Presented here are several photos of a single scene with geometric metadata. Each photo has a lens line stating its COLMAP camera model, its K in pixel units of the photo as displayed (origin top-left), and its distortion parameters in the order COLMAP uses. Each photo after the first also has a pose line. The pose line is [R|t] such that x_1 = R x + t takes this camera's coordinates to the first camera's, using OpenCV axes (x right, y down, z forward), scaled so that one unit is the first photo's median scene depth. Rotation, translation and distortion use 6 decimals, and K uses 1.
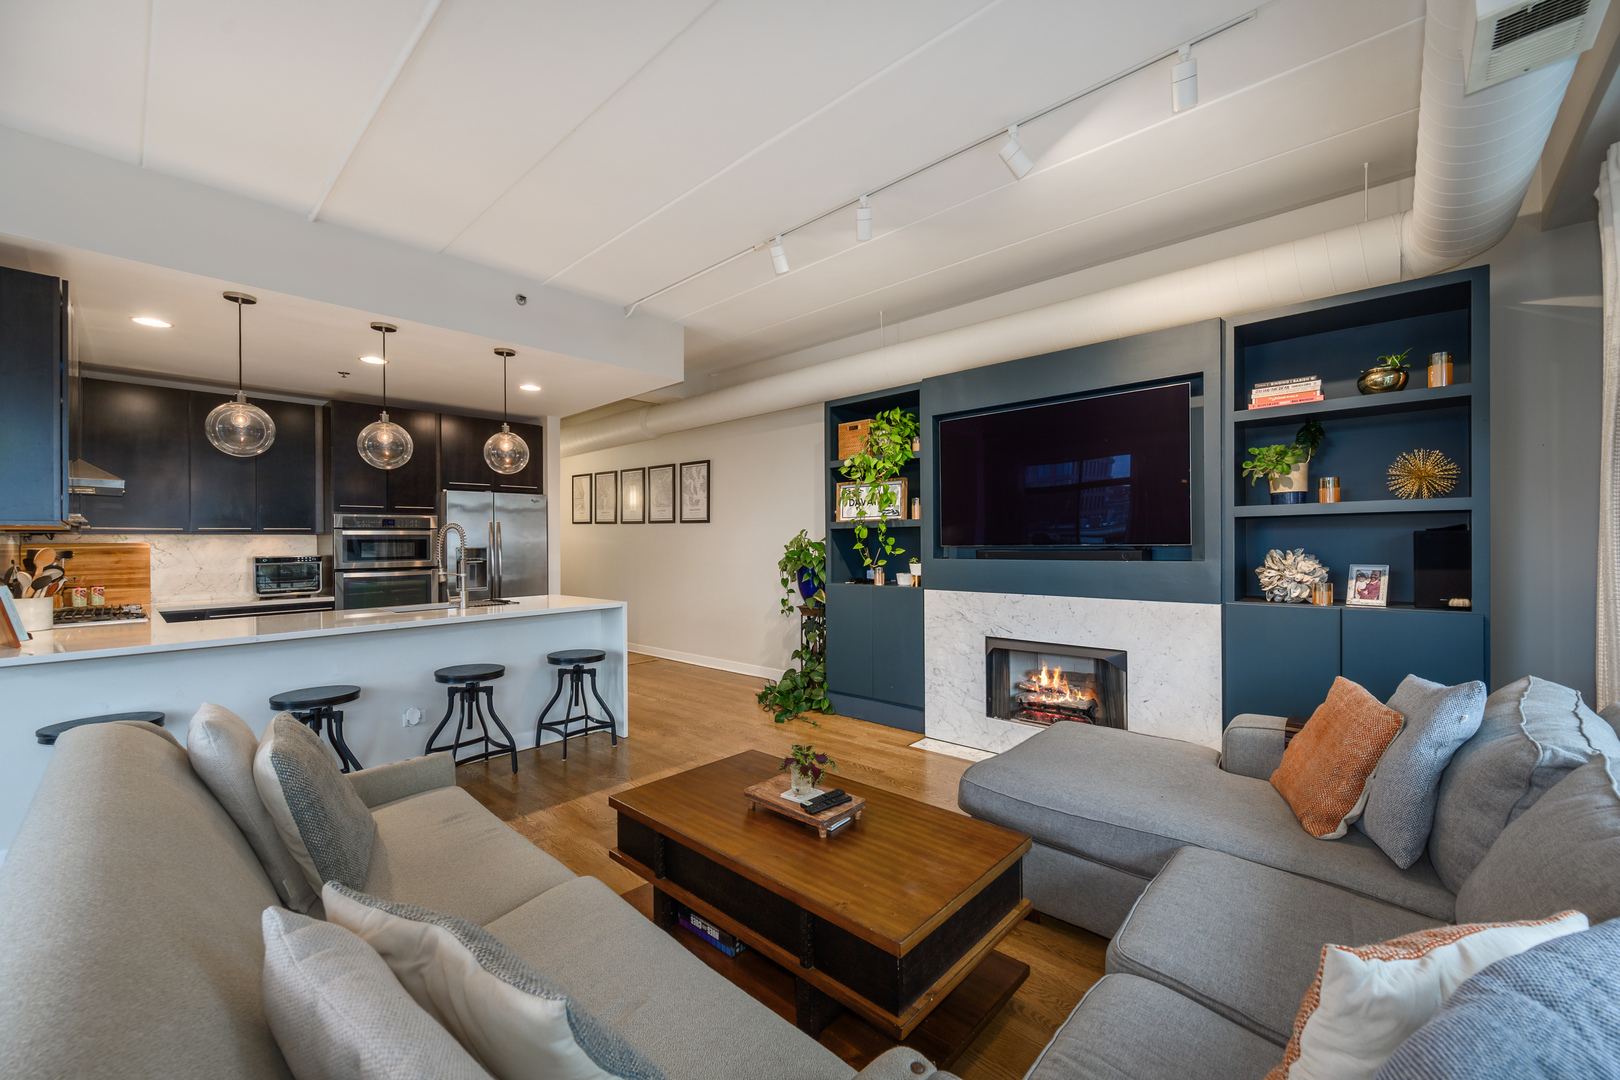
lens RADIAL K [[645.8, 0, 817.7], [0, 645.8, 547.0], [0, 0, 1]] dist [0.000194, 0.000007]
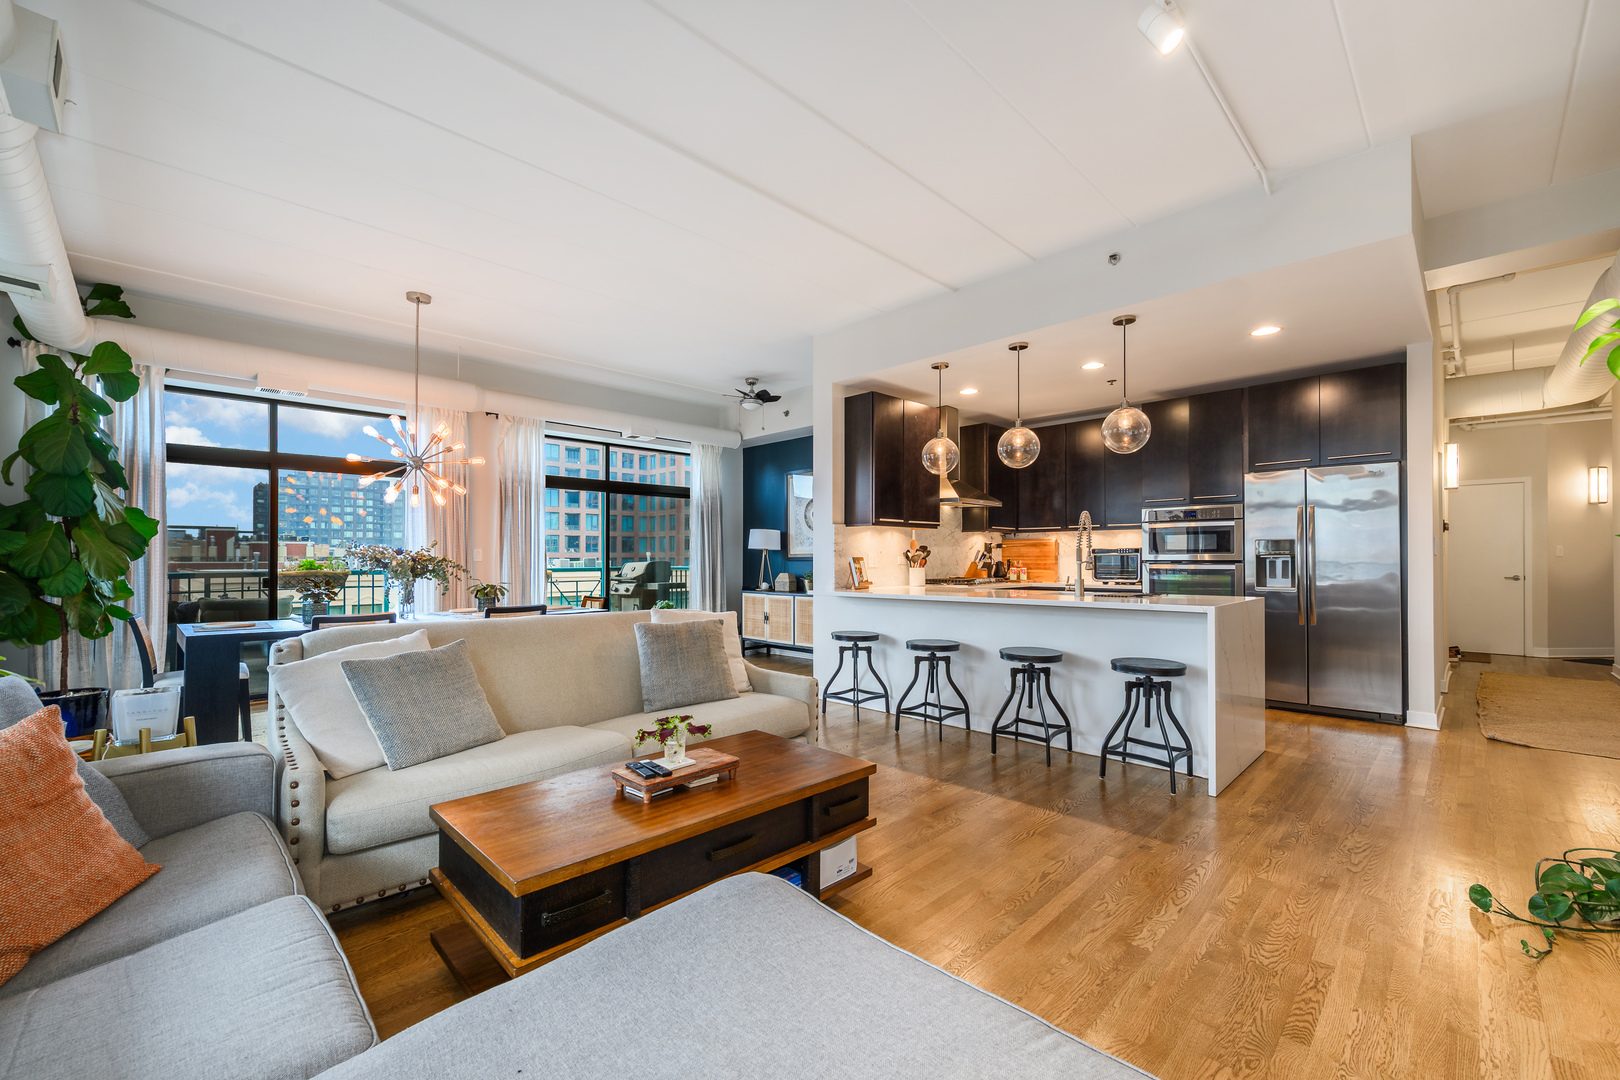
lens RADIAL K [[675.2, 0, 822.0], [0, 675.2, 553.8], [0, 0, 1]] dist [0.000032, 0.000107]
pose [[-0.036059, 0.010327, -0.999296, 0.635174], [0.007300, 0.999923, 0.010070, 0.011868], [0.999323, -0.006931, -0.036132, 0.778530]]
